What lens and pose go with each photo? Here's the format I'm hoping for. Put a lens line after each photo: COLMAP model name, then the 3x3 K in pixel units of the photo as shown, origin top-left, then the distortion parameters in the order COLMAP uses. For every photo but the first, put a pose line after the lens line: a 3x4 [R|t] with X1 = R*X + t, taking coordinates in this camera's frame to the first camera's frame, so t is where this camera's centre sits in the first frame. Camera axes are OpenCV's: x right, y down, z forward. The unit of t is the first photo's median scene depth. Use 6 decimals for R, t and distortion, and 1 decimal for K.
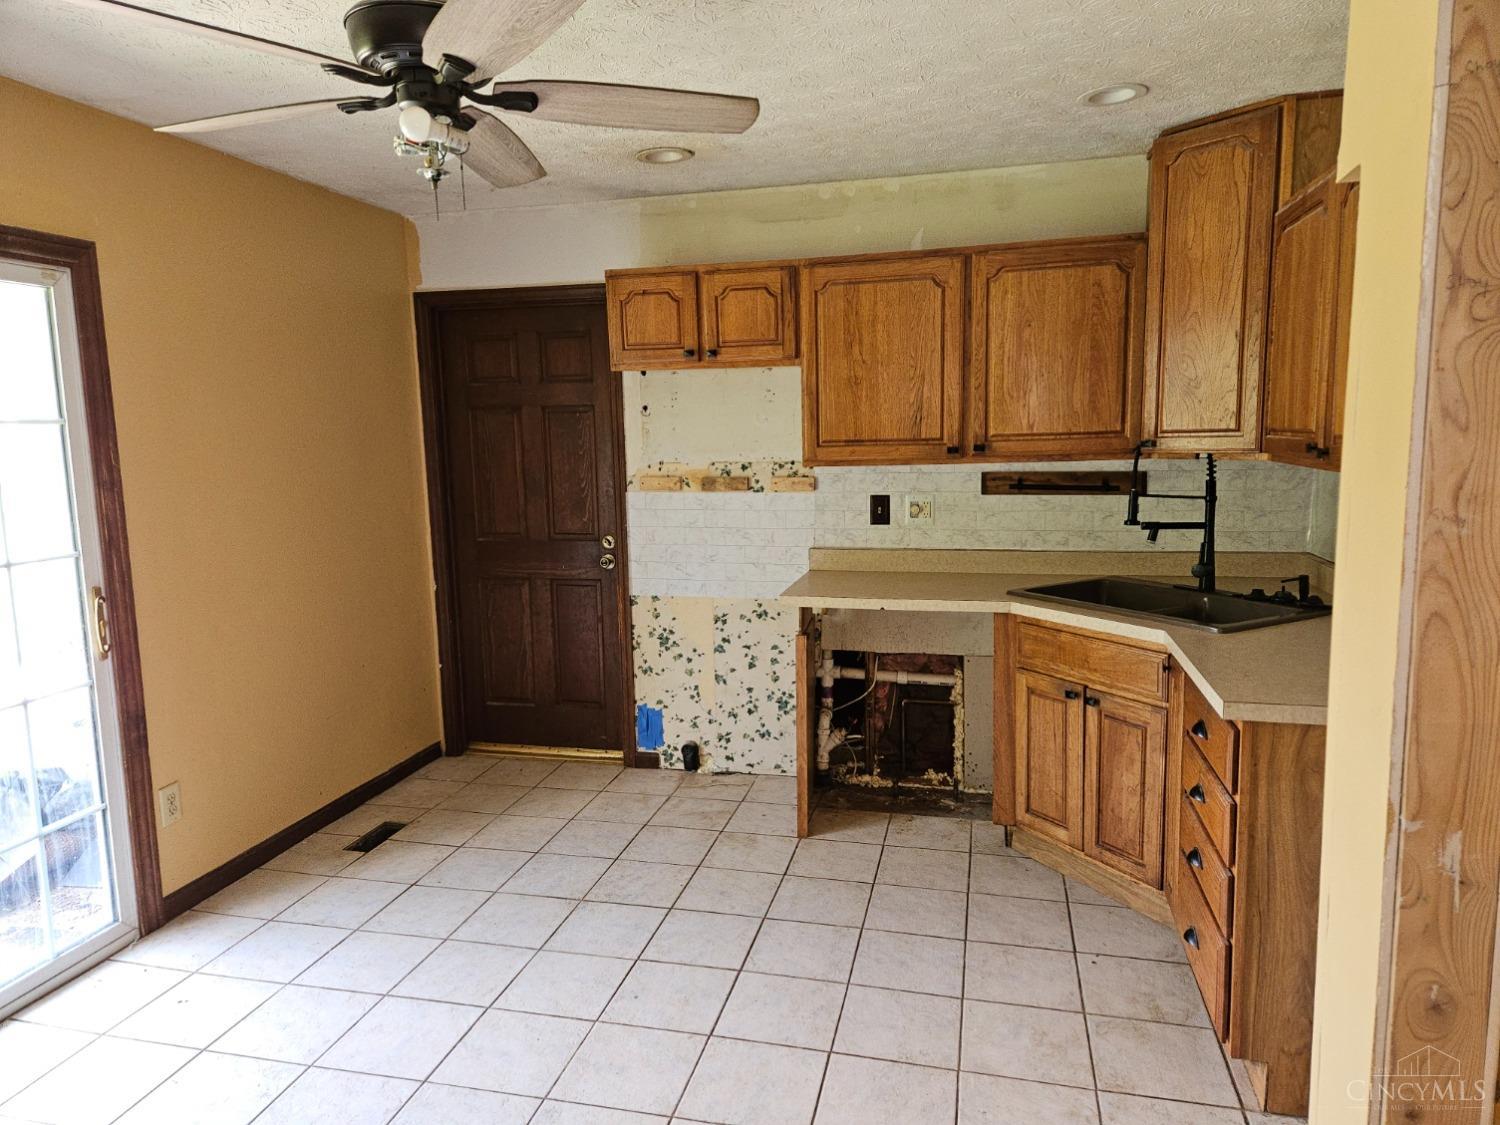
lens RADIAL K [[1012.1, 0, 745.6], [0, 1012.1, 559.5], [0, 0, 1]] dist [0.002318, -0.000659]
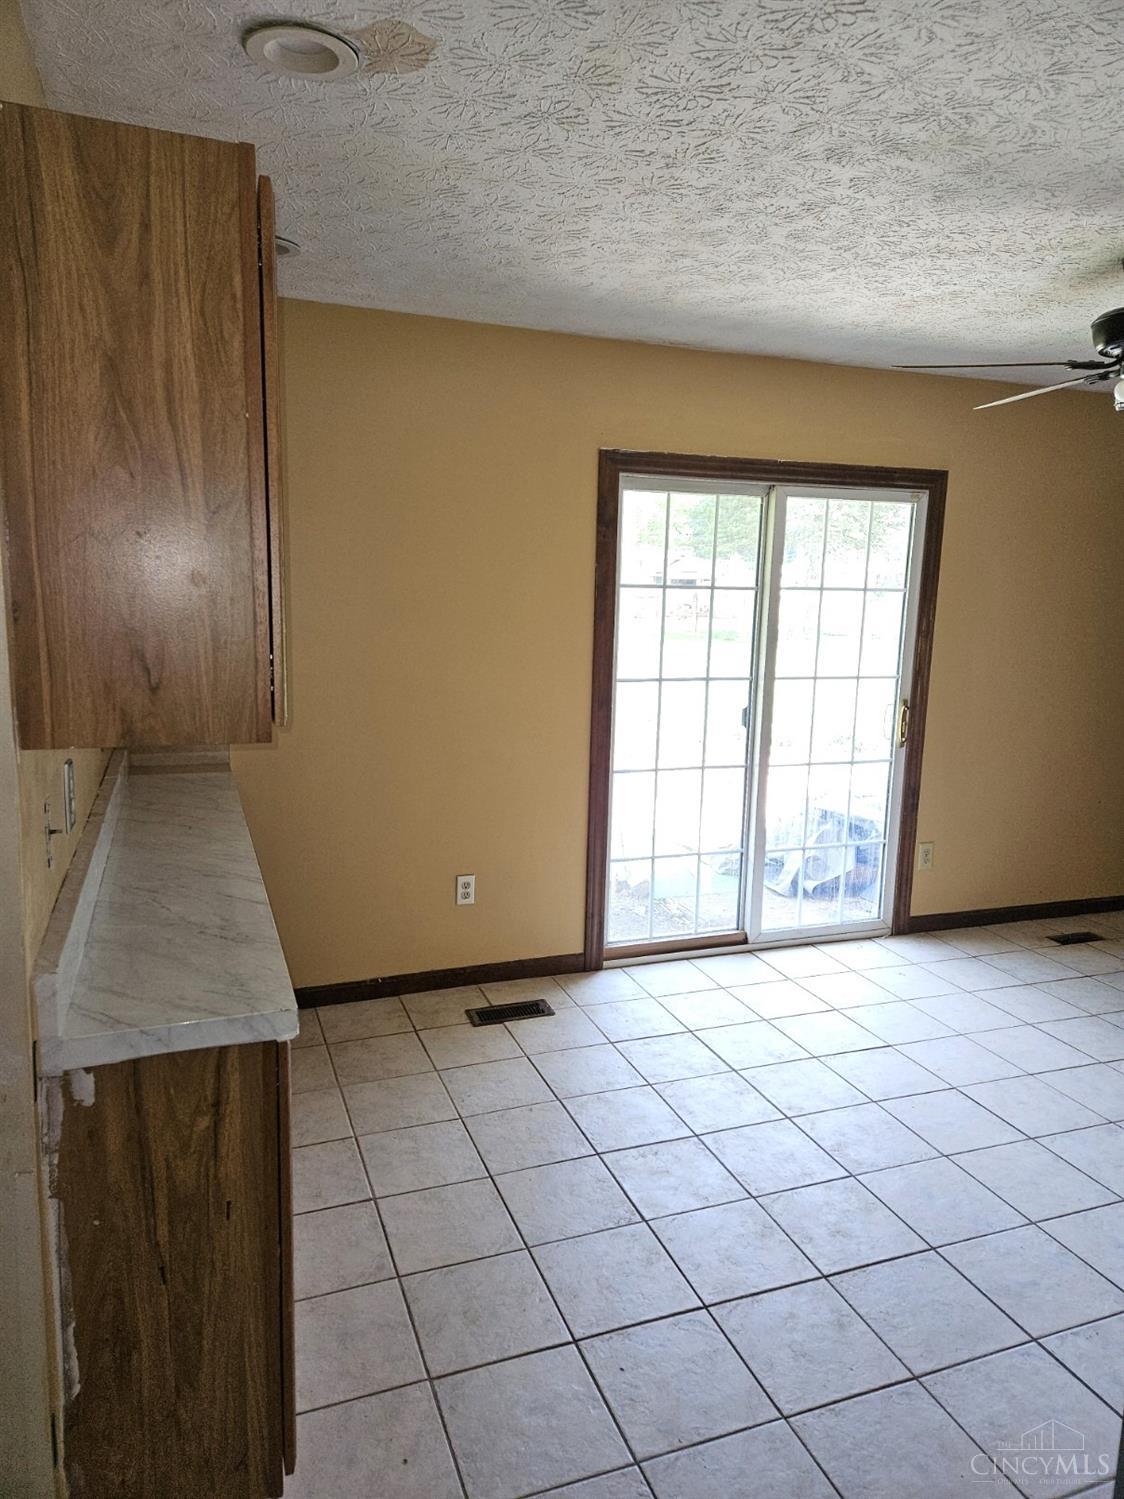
lens RADIAL K [[1011.5, 0, 561.4], [0, 1011.5, 751.1], [0, 0, 1]] dist [0.002318, -0.000659]
pose [[0.562814, 0.163162, -0.810320, 0.304876], [-0.146828, 0.984468, 0.096248, 0.031516], [0.813438, 0.064808, 0.578030, -0.289154]]
